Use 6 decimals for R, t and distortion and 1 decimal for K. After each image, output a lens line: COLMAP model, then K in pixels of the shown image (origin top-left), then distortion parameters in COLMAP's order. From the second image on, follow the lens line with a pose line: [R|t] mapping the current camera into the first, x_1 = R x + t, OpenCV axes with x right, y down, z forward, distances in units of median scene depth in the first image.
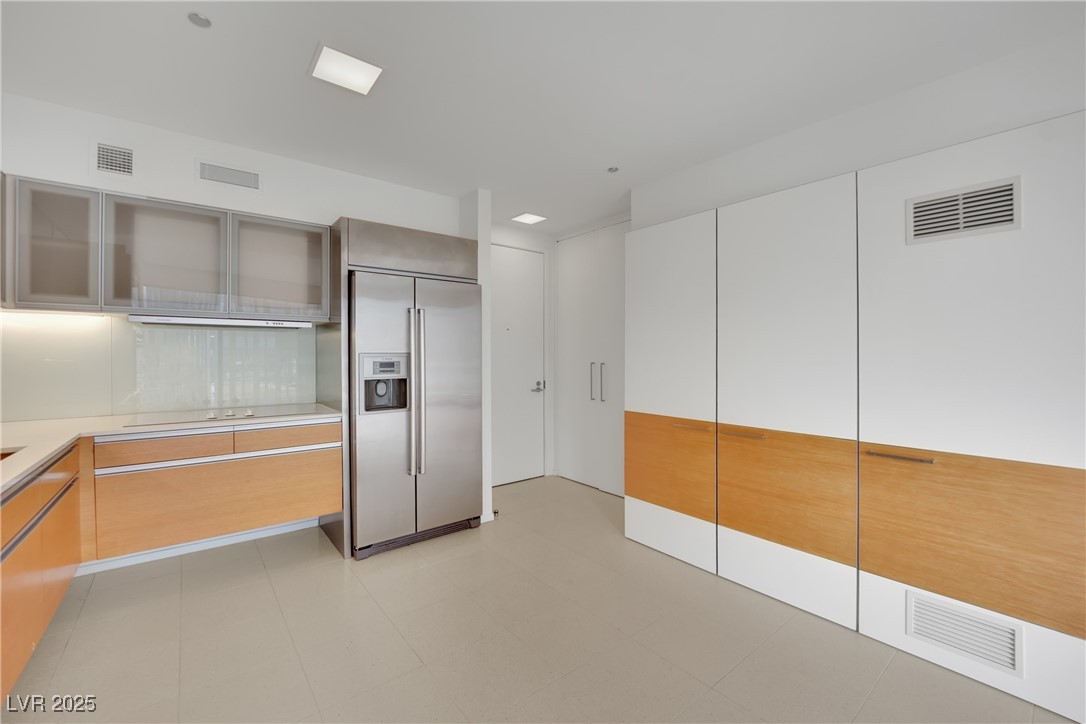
lens RADIAL K [[450.7, 0, 541.4], [0, 450.7, 354.5], [0, 0, 1]] dist [-0.006622, 0.000479]
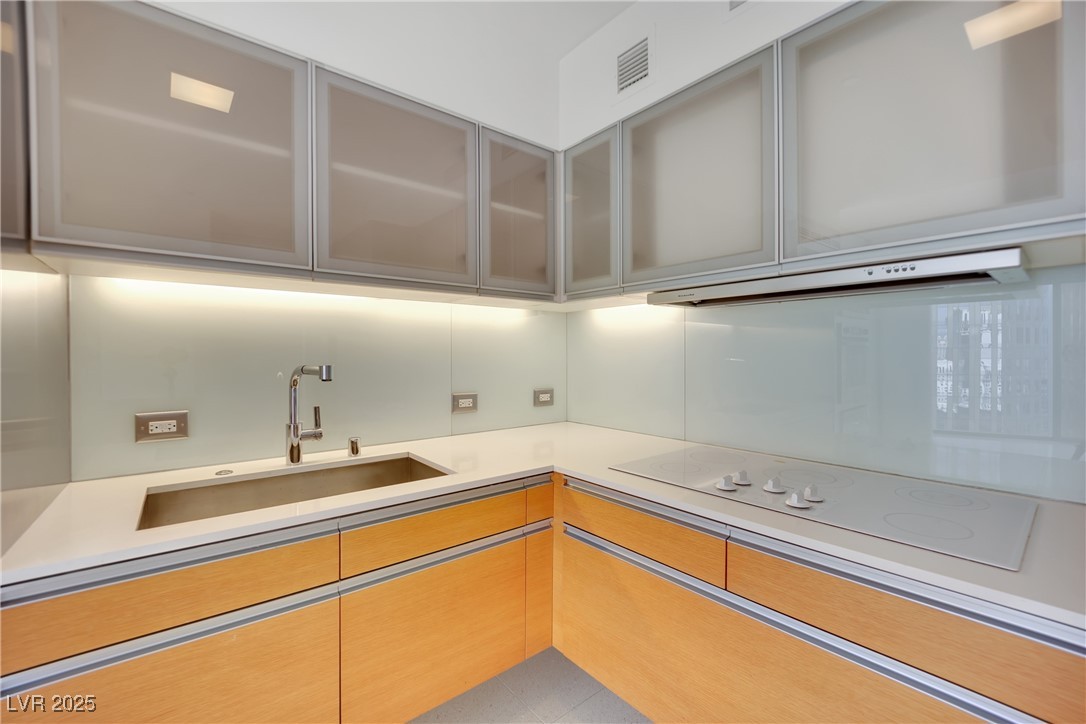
lens RADIAL K [[450.7, 0, 541.4], [0, 450.7, 354.5], [0, 0, 1]] dist [-0.006622, 0.000479]
pose [[0.022334, -0.001360, -0.999750, -0.257729], [-0.001348, 0.999998, -0.001390, 0.000375], [0.999750, 0.001378, 0.022332, 0.781240]]
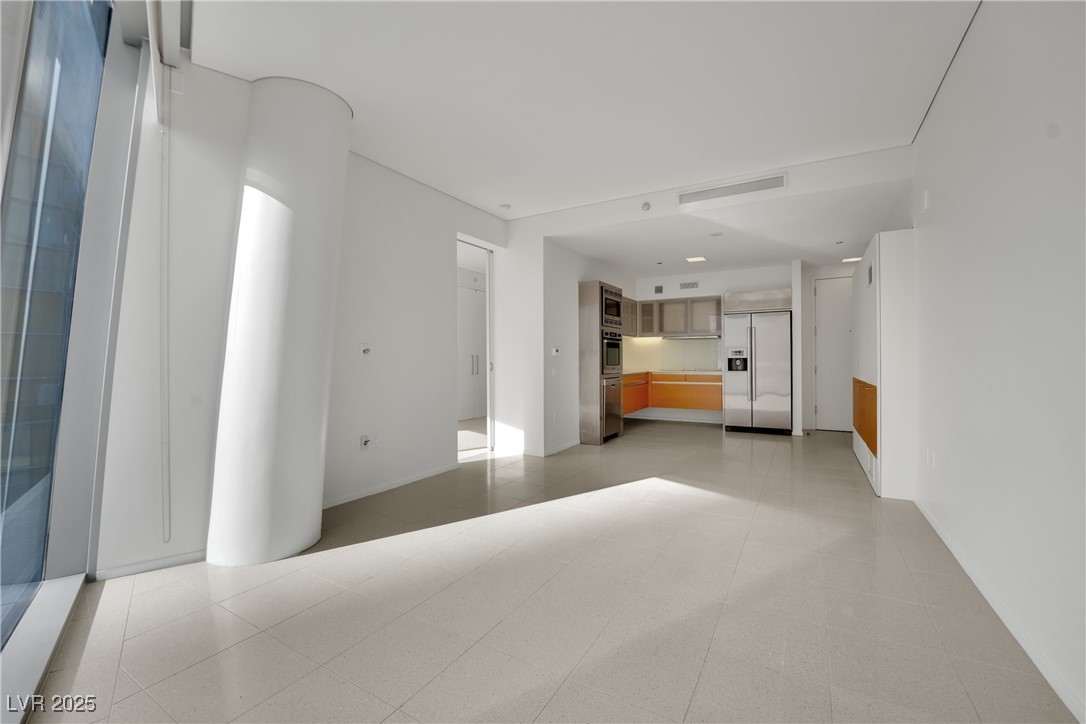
lens RADIAL K [[454.8, 0, 541.7], [0, 454.8, 361.5], [0, 0, 1]] dist [-0.001963, -0.000472]
pose [[0.364305, 0.001717, -0.931278, 1.679407], [0.003118, 0.999990, 0.003063, 0.069115], [0.931274, -0.004019, 0.364297, -0.924368]]
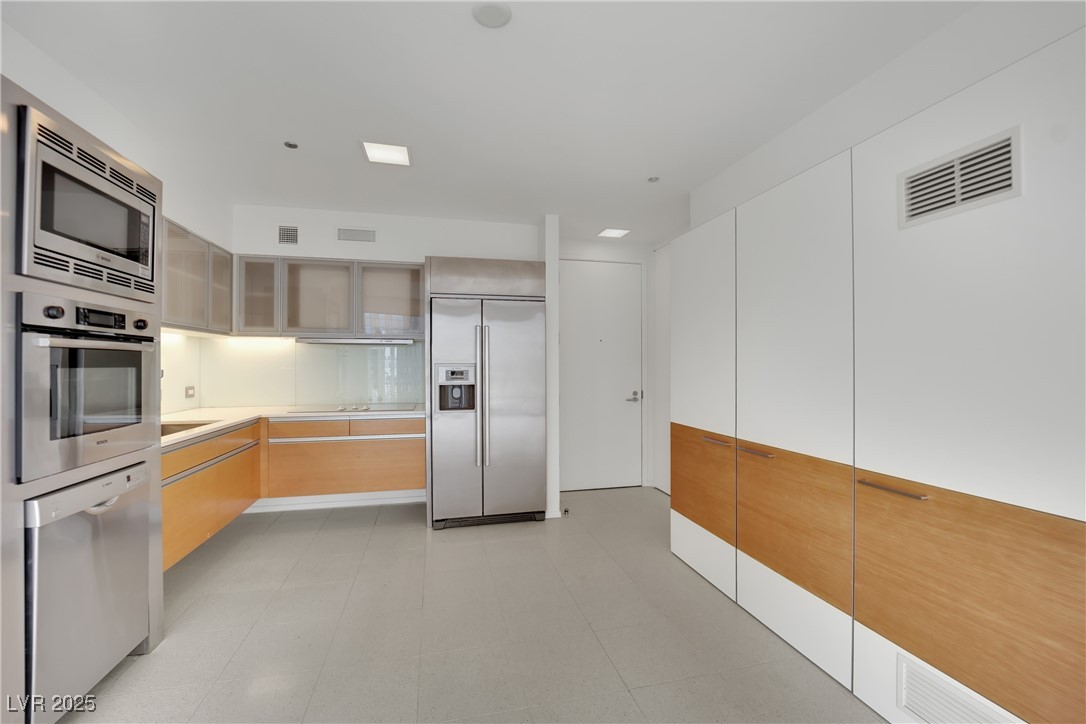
lens RADIAL K [[454.8, 0, 541.7], [0, 454.8, 361.5], [0, 0, 1]] dist [-0.001963, -0.000472]
pose [[0.905797, -0.003485, -0.423698, 0.426659], [0.000019, 0.999966, -0.008185, 0.001905], [0.423712, 0.007406, 0.905767, -0.017140]]
